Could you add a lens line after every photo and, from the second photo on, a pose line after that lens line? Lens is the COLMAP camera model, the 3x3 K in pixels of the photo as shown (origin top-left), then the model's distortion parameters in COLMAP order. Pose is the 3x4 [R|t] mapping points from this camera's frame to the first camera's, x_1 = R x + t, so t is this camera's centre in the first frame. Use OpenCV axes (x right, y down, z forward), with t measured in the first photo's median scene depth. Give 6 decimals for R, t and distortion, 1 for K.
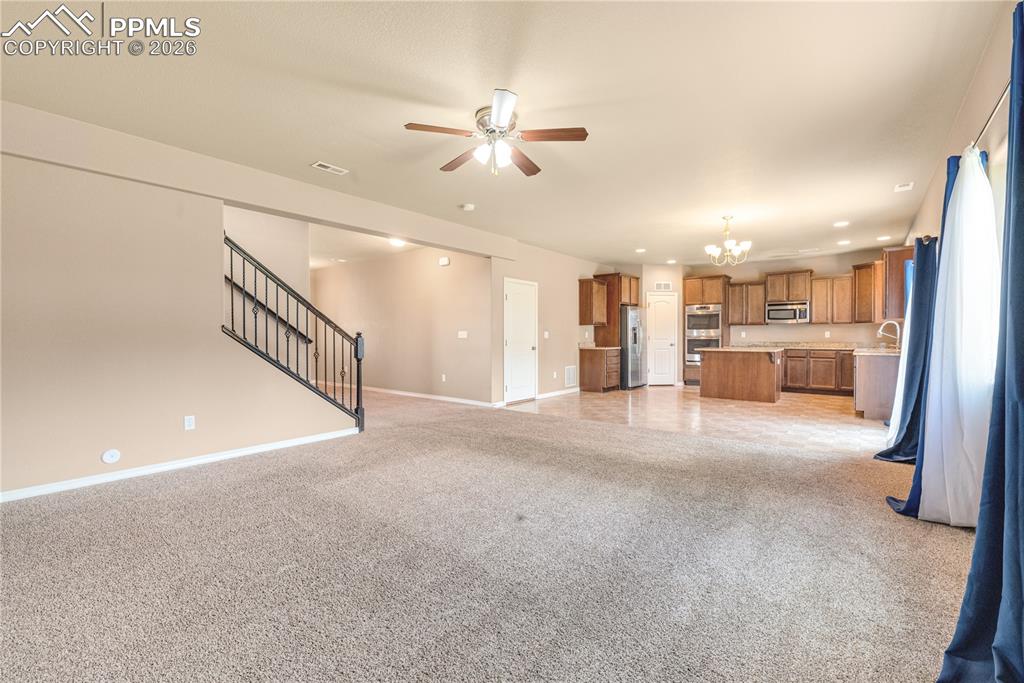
lens RADIAL K [[430.0, 0, 515.8], [0, 430.0, 341.5], [0, 0, 1]] dist [-0.000865, -0.000365]
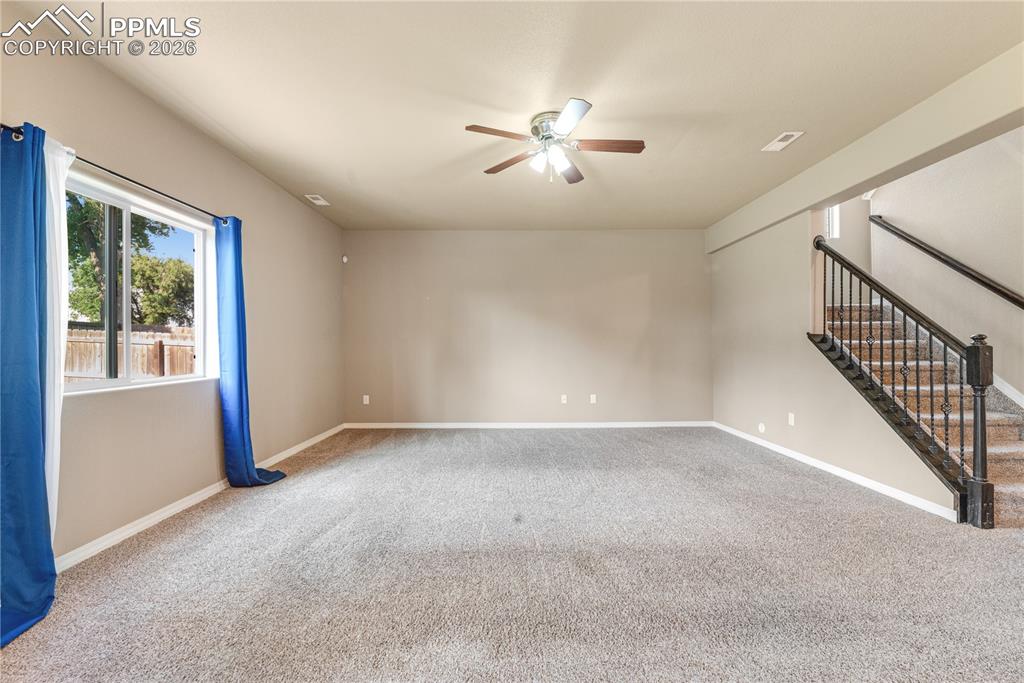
lens RADIAL K [[433.3, 0, 512.3], [0, 433.3, 343.9], [0, 0, 1]] dist [-0.002069, -0.000199]
pose [[-0.773127, 0.005152, -0.634230, 0.231886], [-0.000532, 0.999961, 0.008772, -0.008534], [0.634251, 0.007119, -0.773095, 0.611920]]
